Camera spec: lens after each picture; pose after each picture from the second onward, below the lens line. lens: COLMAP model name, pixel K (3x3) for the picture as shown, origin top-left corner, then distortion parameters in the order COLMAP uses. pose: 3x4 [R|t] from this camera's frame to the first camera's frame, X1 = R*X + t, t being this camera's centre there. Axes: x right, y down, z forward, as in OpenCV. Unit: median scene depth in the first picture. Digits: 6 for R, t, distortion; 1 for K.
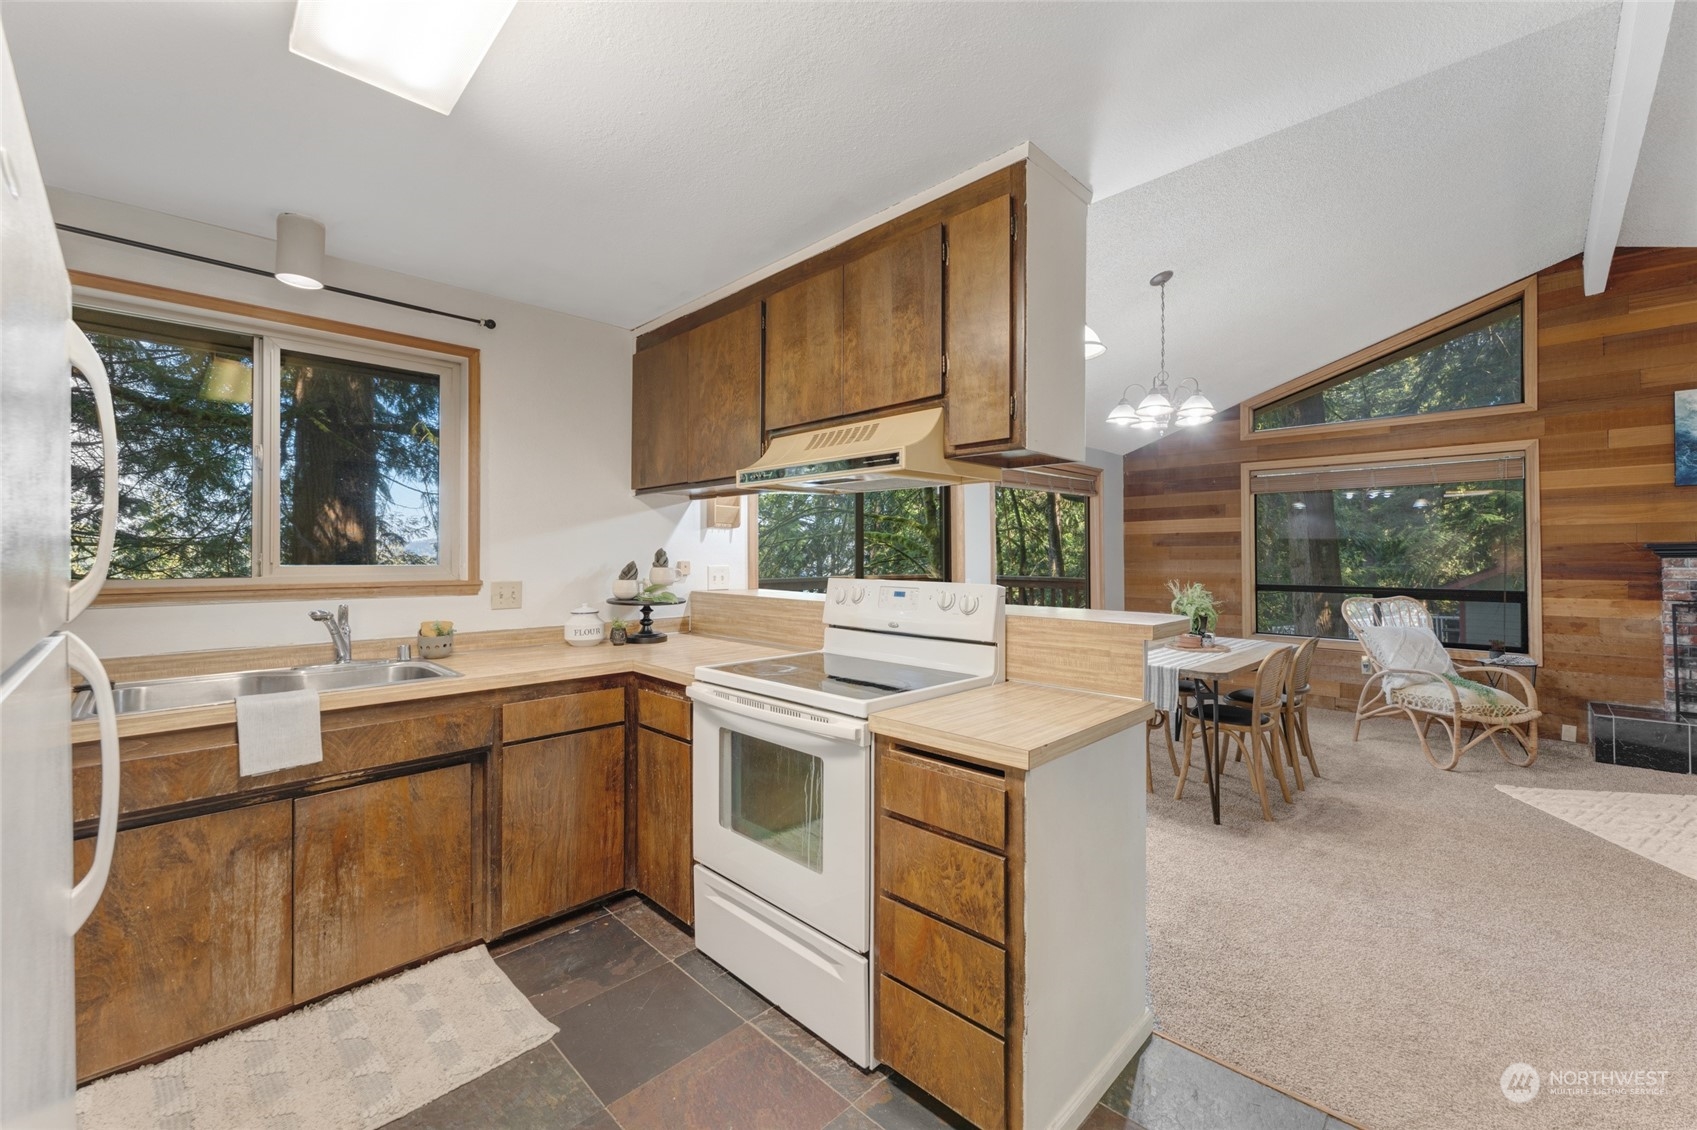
lens RADIAL K [[676.9, 0, 856.0], [0, 676.9, 552.5], [0, 0, 1]] dist [0.000012, -0.000876]
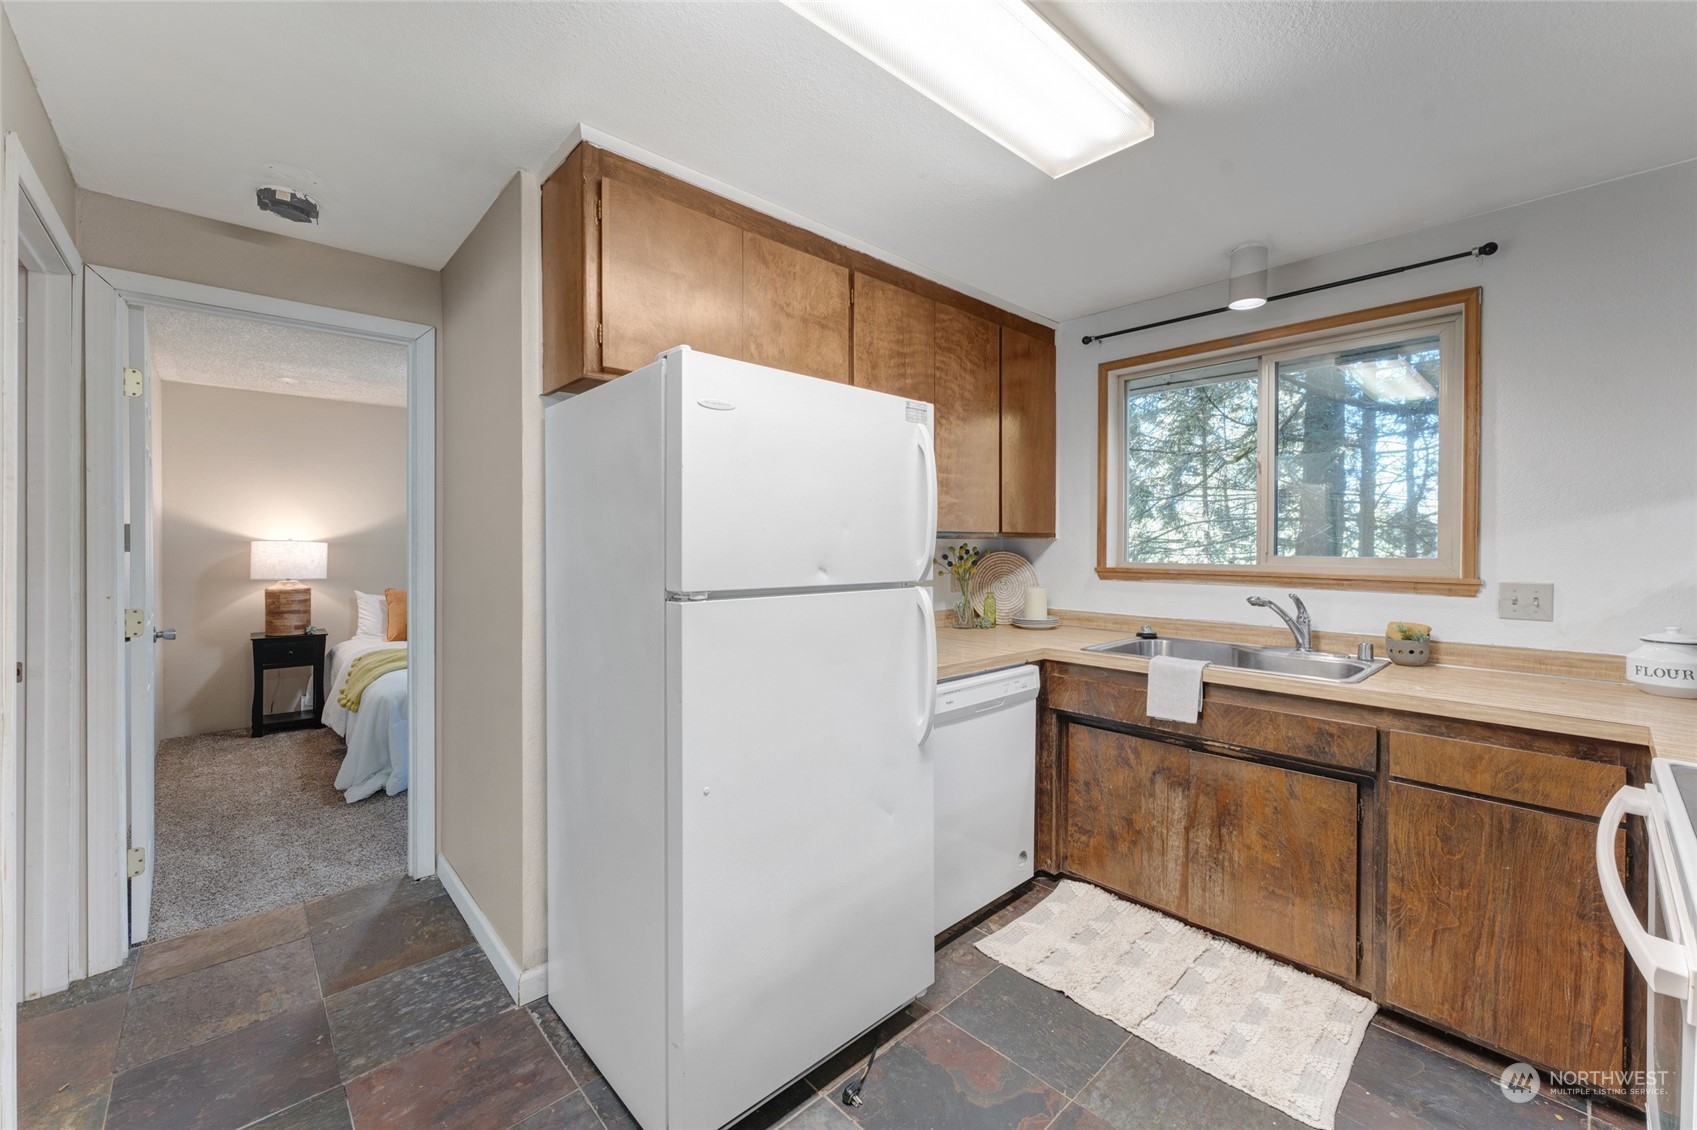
lens RADIAL K [[676.9, 0, 860.4], [0, 676.9, 547.7], [0, 0, 1]] dist [0.000012, -0.000876]
pose [[-0.037023, 0.007937, -0.999283, 0.338507], [0.000910, 0.999968, 0.007908, -0.003758], [0.999314, -0.000616, -0.037029, 0.401253]]
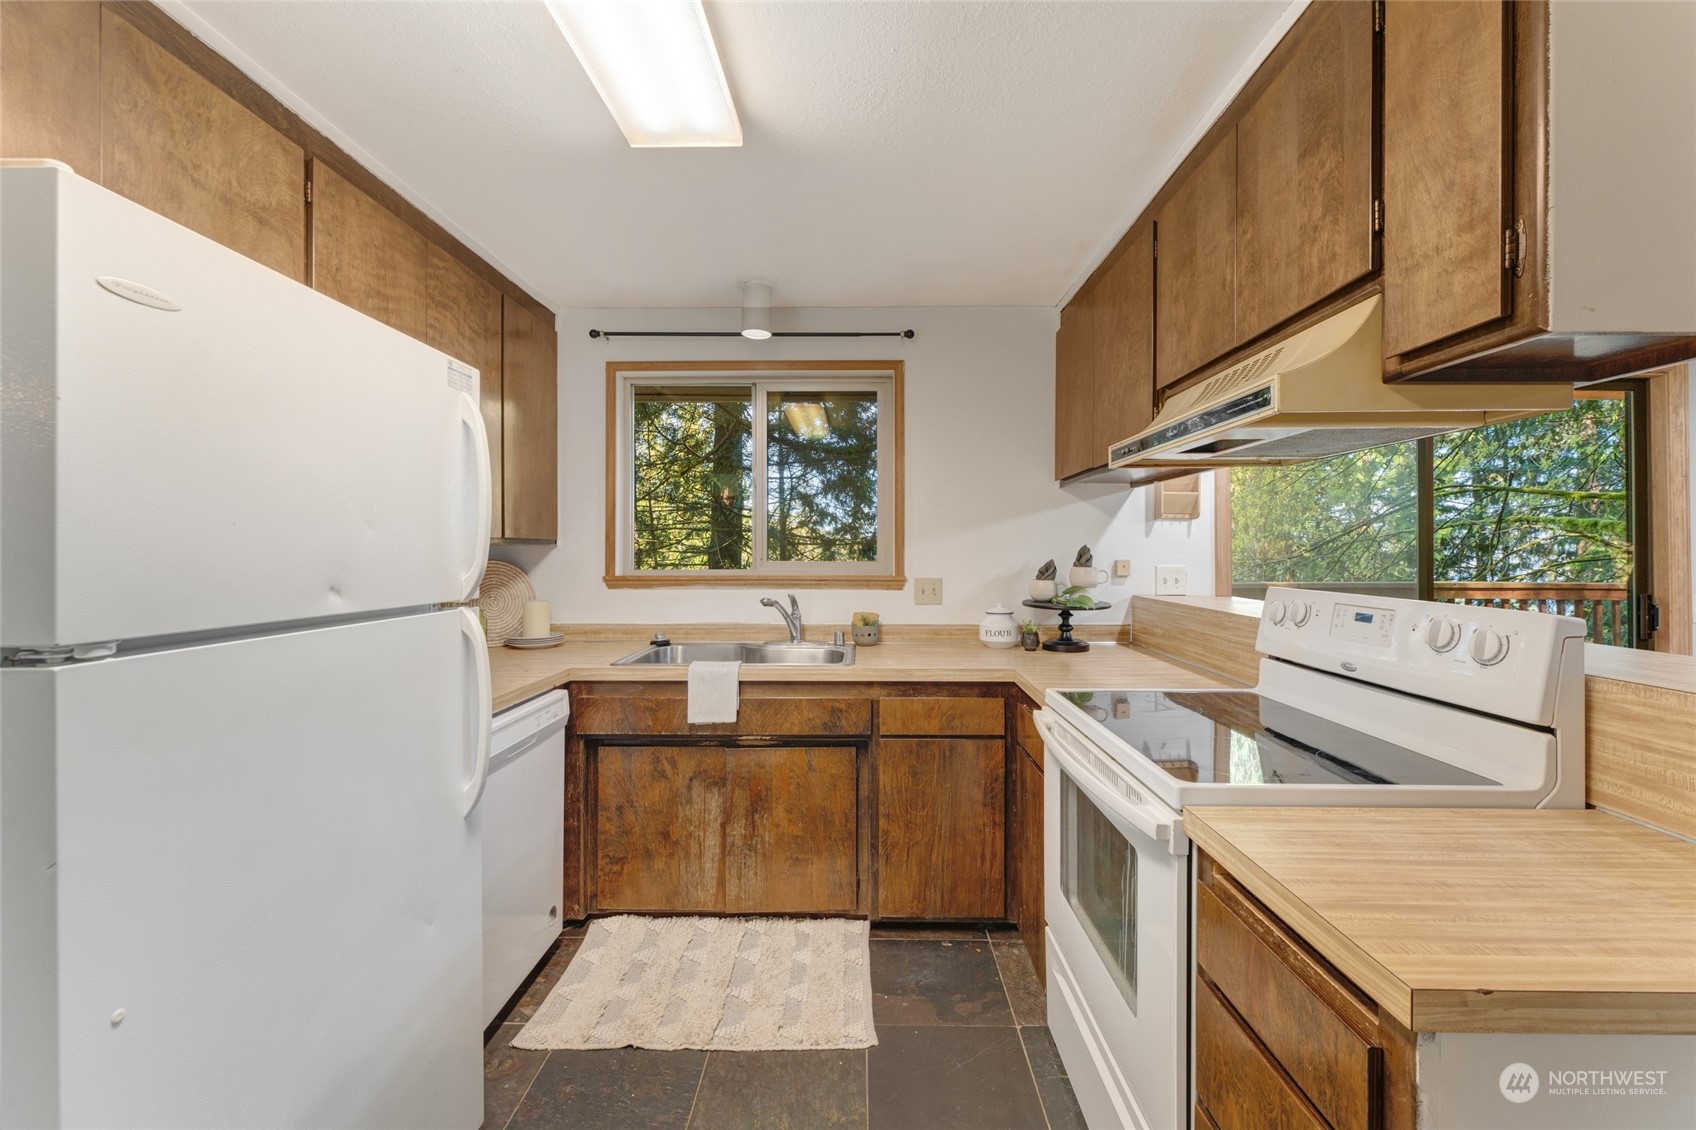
lens RADIAL K [[676.5, 0, 853.2], [0, 676.5, 549.7], [0, 0, 1]] dist [0.000012, -0.000876]
pose [[0.693745, -0.001733, -0.720218, 0.205015], [0.002682, 0.999996, 0.000177, -0.002097], [0.720215, -0.002054, 0.693748, 0.263187]]
